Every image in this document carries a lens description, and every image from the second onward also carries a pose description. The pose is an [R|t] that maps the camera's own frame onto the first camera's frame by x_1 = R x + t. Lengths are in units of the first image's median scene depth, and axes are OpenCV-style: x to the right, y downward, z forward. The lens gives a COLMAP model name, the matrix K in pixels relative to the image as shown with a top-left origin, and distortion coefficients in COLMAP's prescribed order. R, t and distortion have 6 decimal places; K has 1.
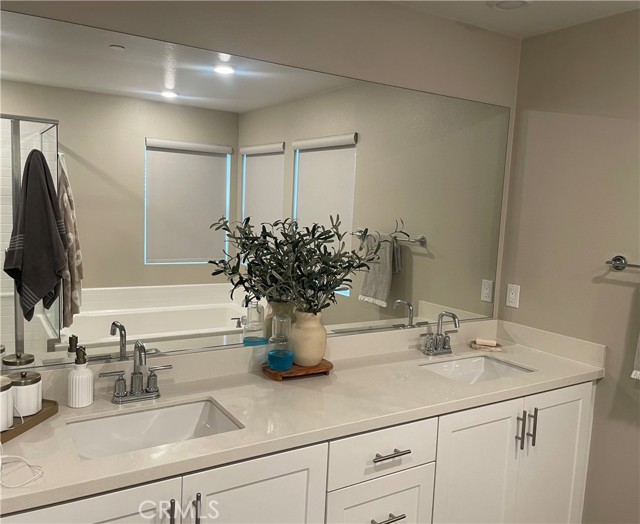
lens RADIAL K [[504.1, 0, 318.7], [0, 504.1, 250.3], [0, 0, 1]] dist [0.114602, -0.178142]
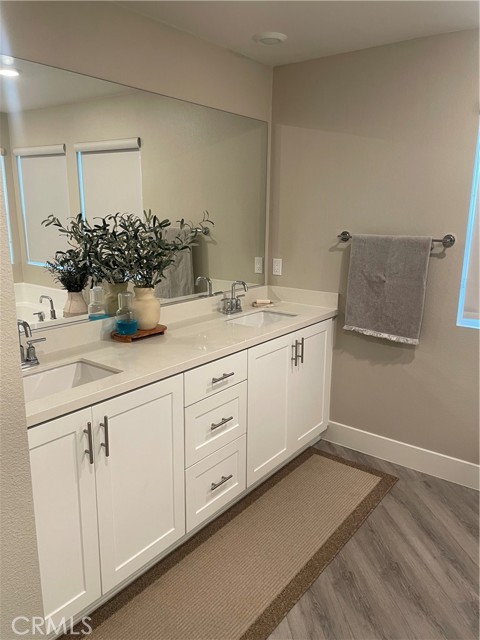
lens RADIAL K [[491.4, 0, 240.0], [0, 491.4, 320.0], [0, 0, 1]] dist [0.043448, -0.004920]
pose [[0.923625, -0.115789, 0.365391, -0.243647], [0.065217, 0.986854, 0.147872, 0.032817], [-0.377709, -0.112748, 0.919034, -0.220391]]
